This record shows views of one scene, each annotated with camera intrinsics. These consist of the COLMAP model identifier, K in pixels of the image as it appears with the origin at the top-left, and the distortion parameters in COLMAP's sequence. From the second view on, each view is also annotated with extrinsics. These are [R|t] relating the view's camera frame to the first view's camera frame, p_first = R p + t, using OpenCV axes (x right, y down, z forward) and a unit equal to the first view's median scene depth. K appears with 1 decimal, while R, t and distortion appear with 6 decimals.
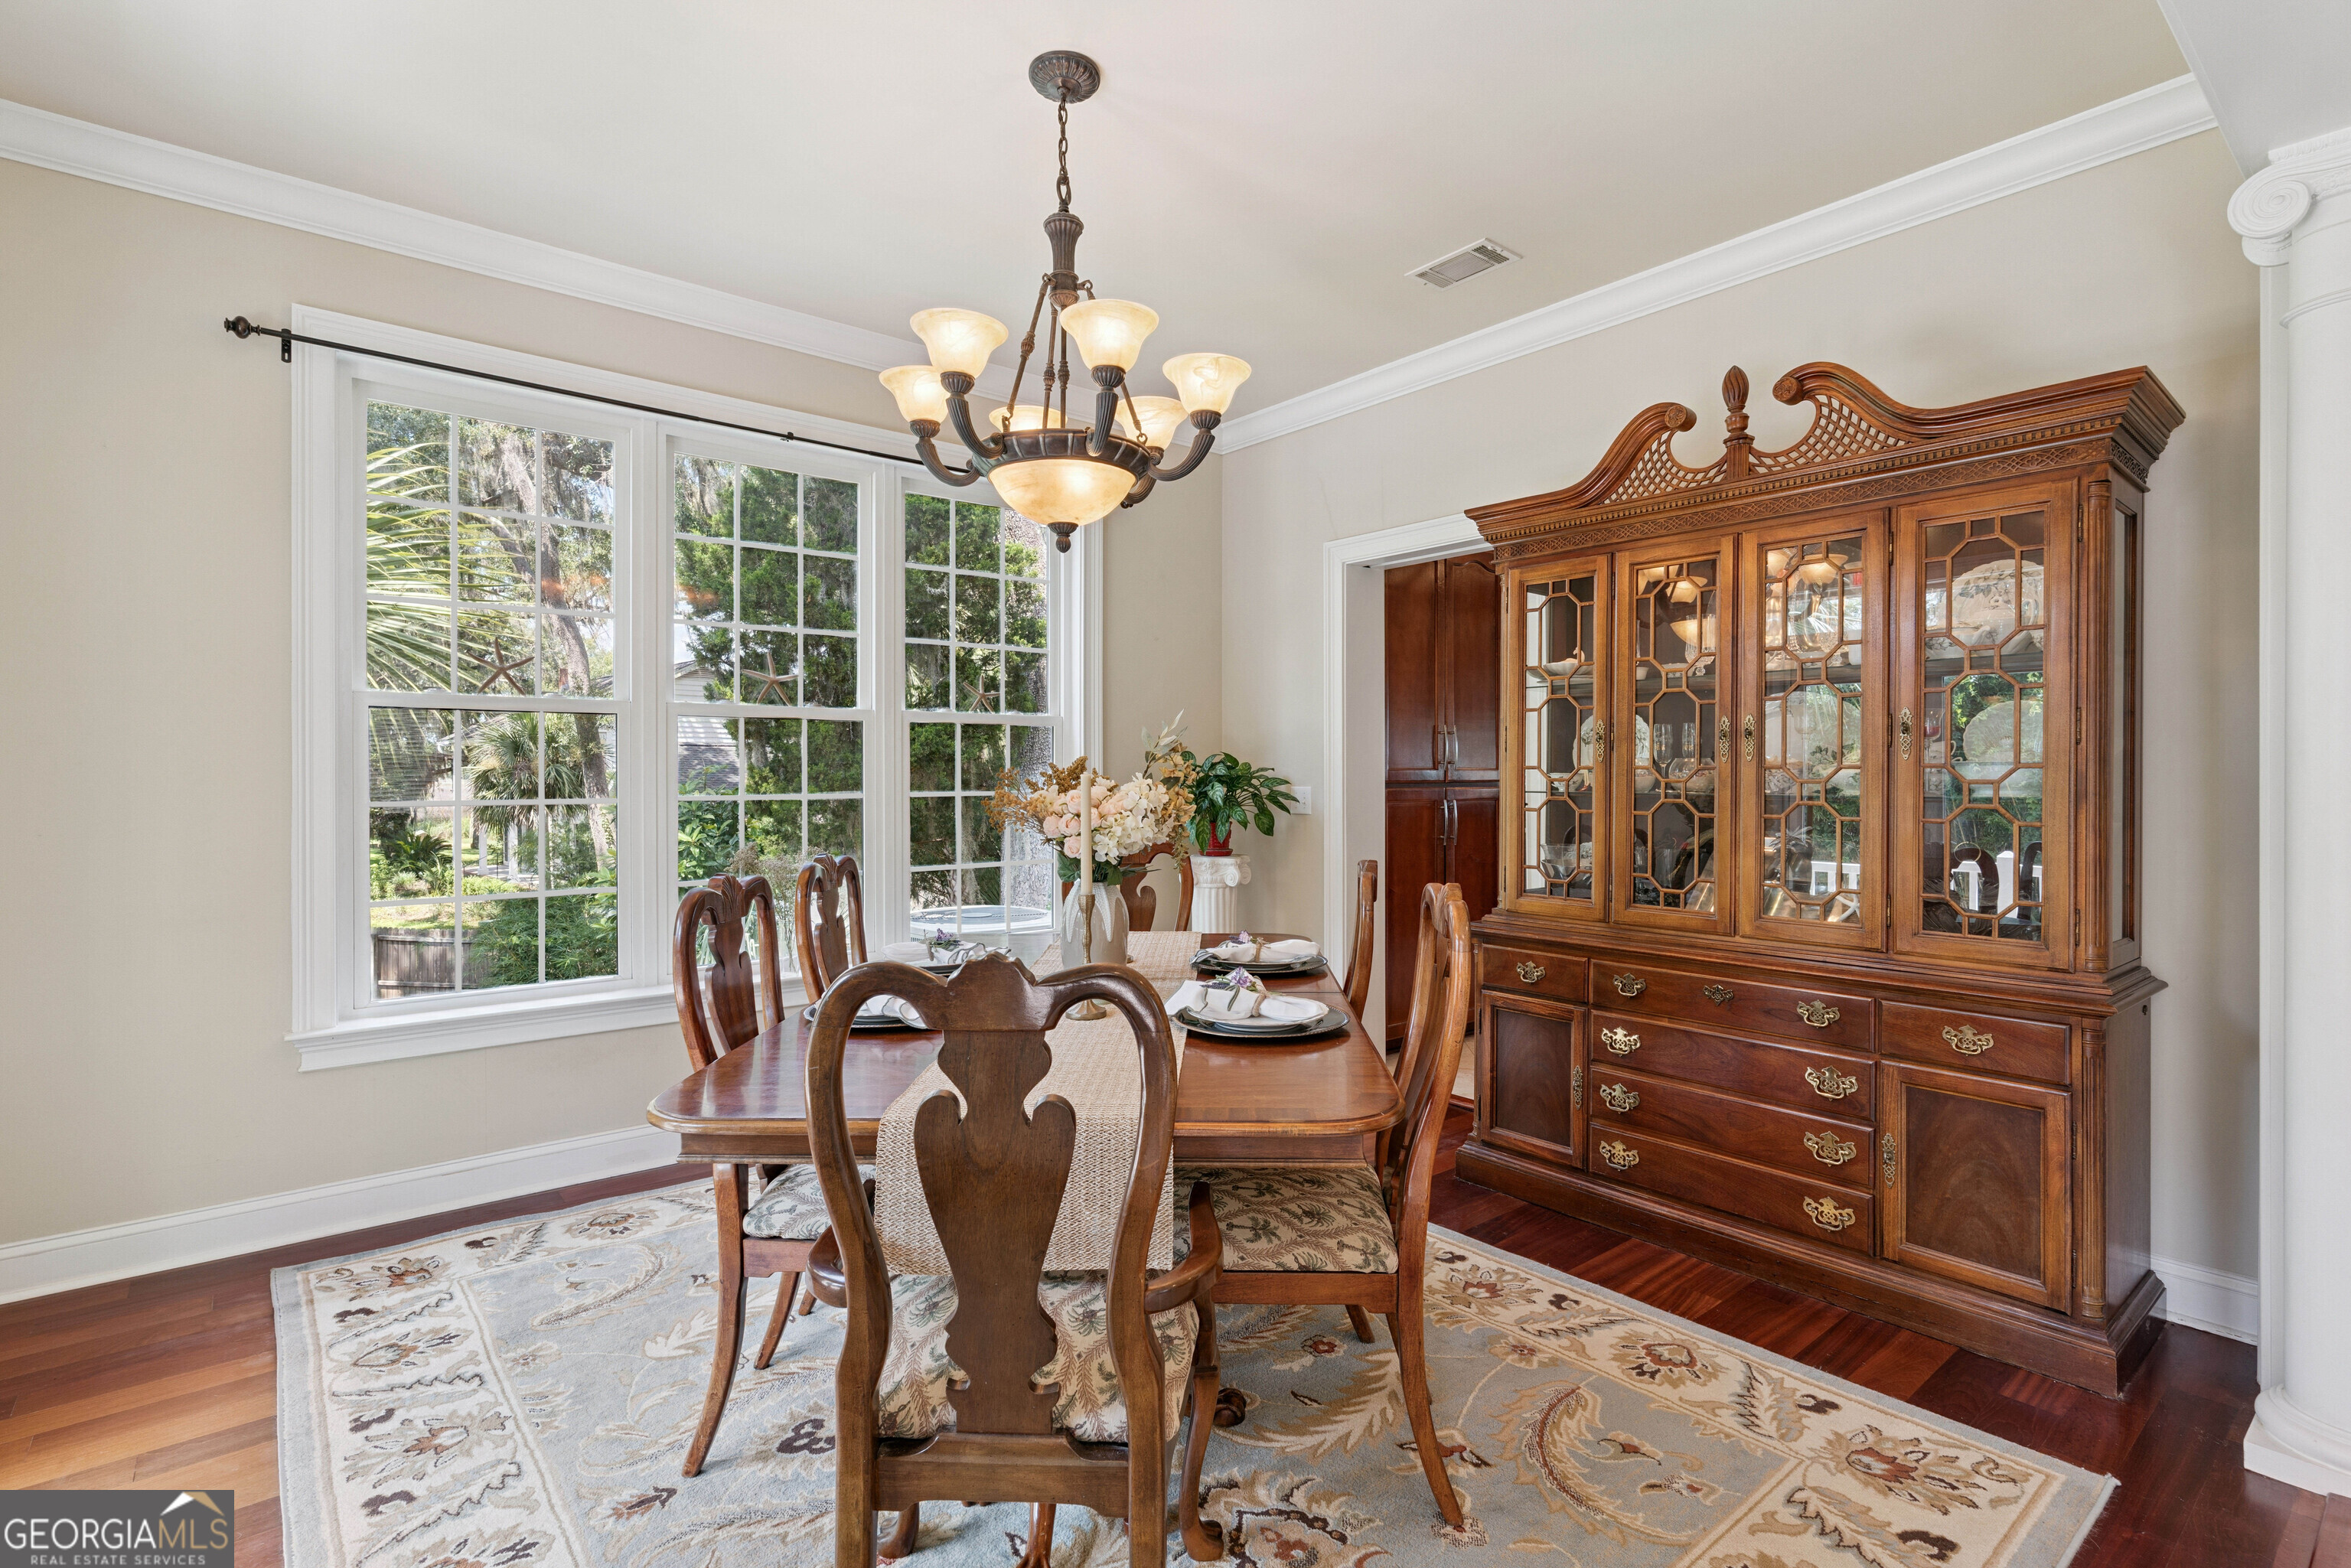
lens RADIAL K [[1119.5, 0, 1164.1], [0, 1119.5, 778.7], [0, 0, 1]] dist [0.001187, -0.001382]
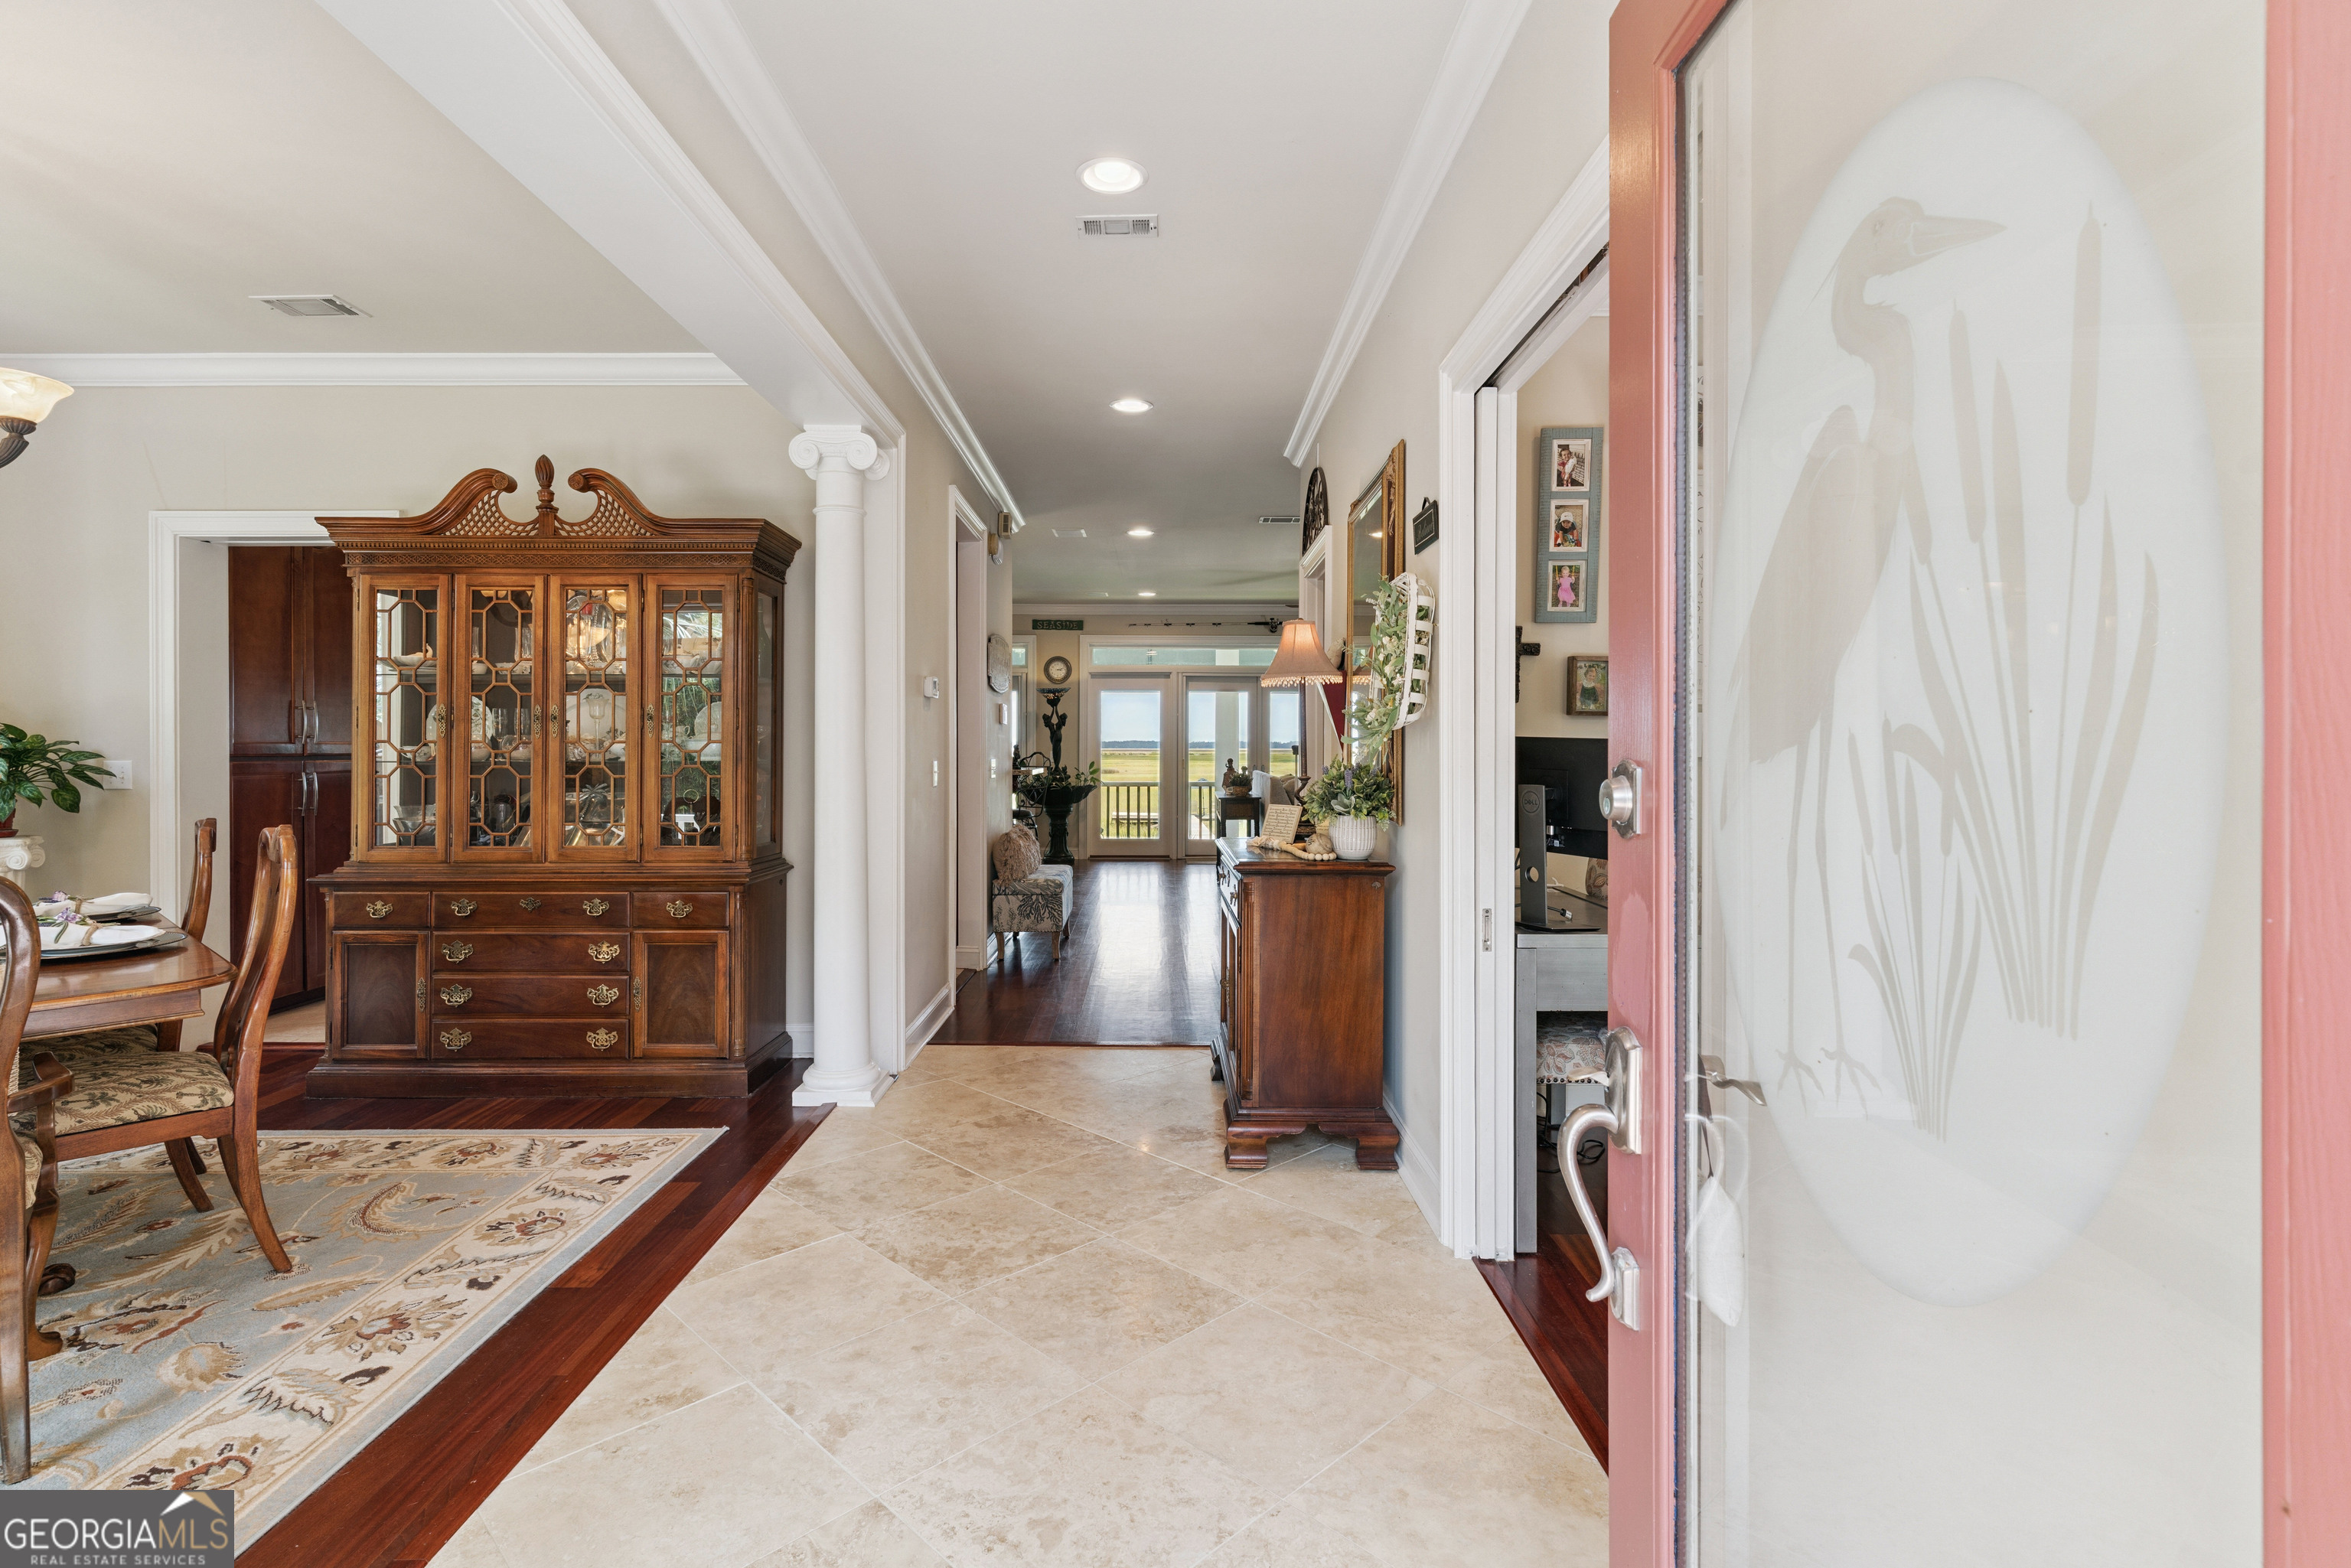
lens RADIAL K [[1119.5, 0, 1153.8], [0, 1119.5, 752.2], [0, 0, 1]] dist [0.001187, -0.001382]
pose [[0.637057, -0.001100, 0.770816, -0.086806], [0.003490, 0.999993, -0.001458, 0.007560], [-0.770809, 0.003619, 0.637056, -0.495717]]
